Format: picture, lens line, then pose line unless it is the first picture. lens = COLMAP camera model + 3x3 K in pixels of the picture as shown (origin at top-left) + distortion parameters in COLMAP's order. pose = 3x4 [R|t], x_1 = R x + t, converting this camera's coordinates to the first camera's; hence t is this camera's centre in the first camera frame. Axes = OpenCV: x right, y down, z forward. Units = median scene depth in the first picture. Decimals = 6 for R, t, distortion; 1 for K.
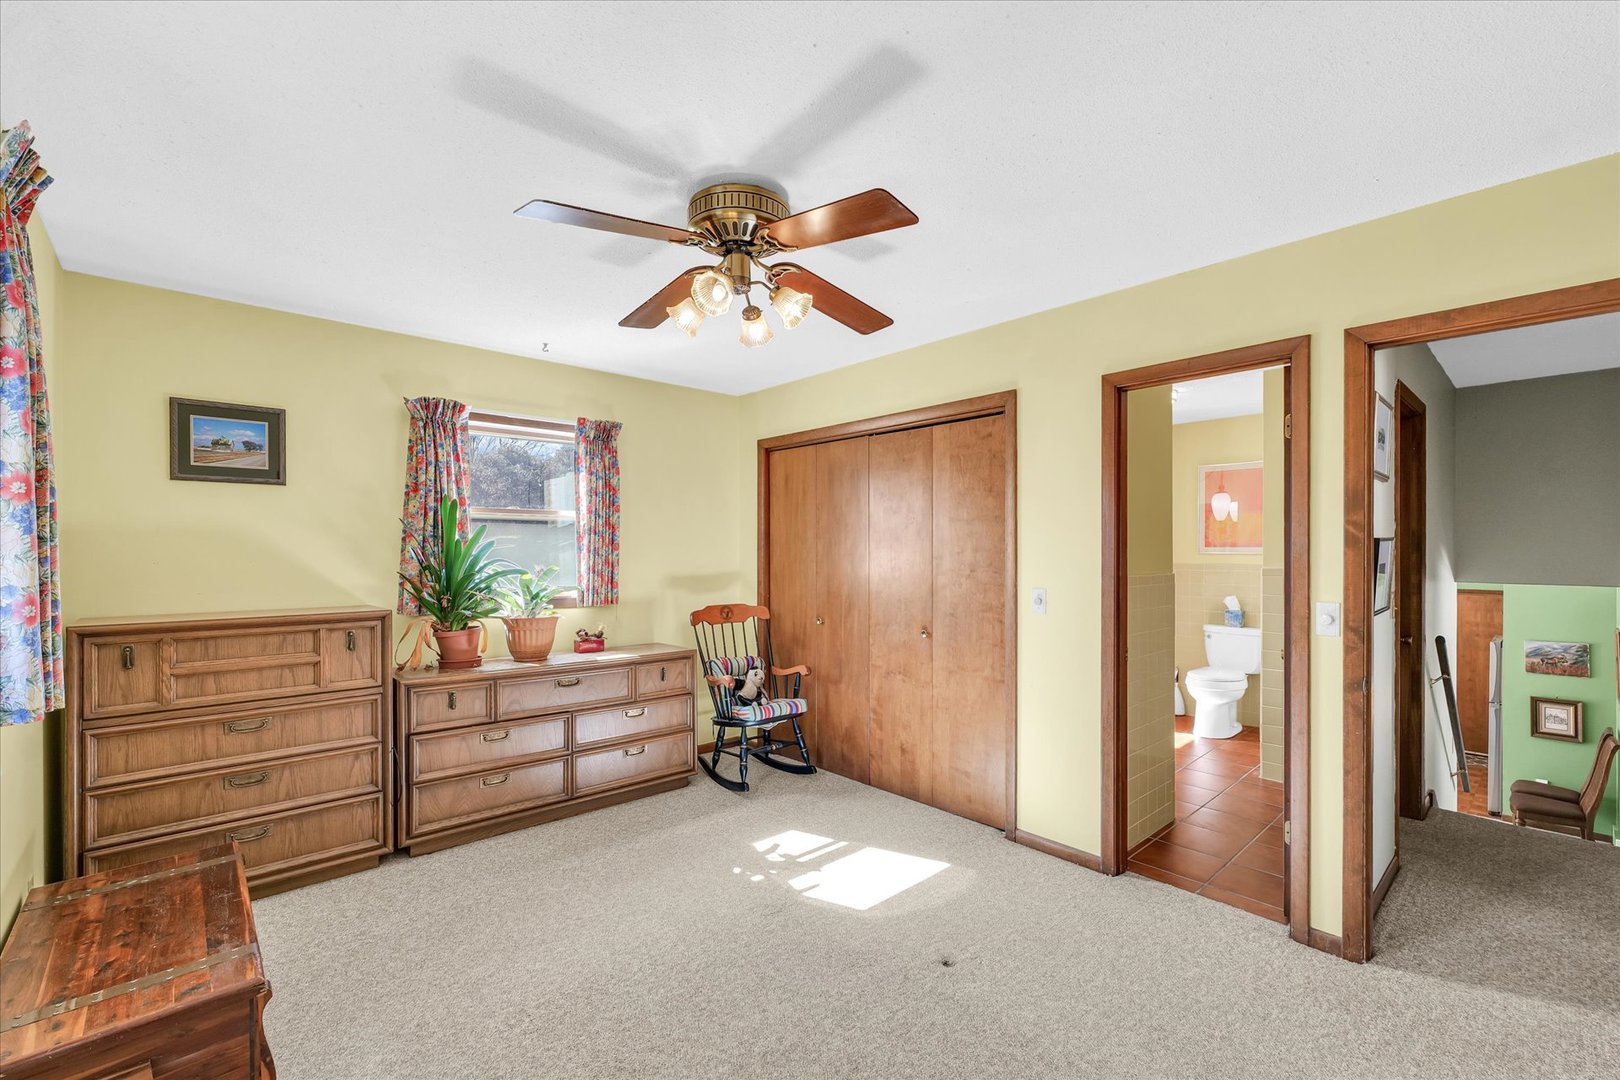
lens RADIAL K [[707.7, 0, 833.7], [0, 707.7, 563.4], [0, 0, 1]] dist [-0.004502, 0.000086]
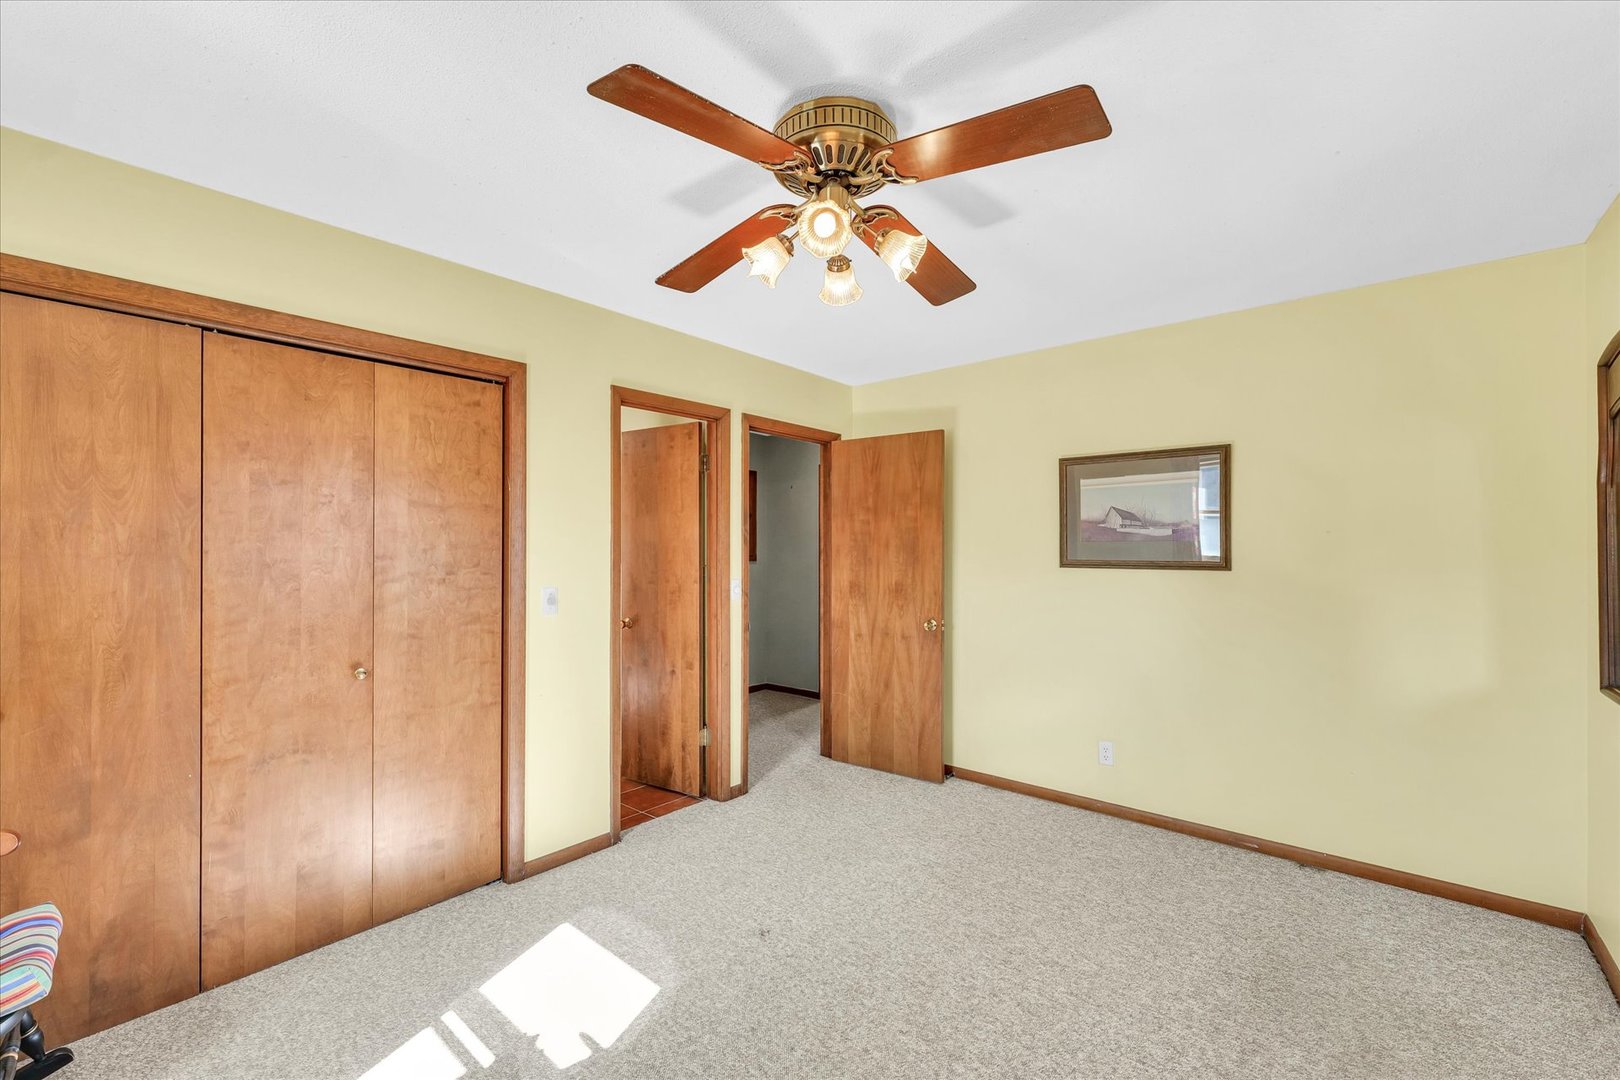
lens RADIAL K [[707.7, 0, 773.9], [0, 707.7, 543.5], [0, 0, 1]] dist [-0.004502, 0.000086]
pose [[-0.120391, -0.004688, 0.992716, -0.610963], [0.007863, 0.999953, 0.005675, -0.023762], [-0.992695, 0.008489, -0.120348, 0.747949]]
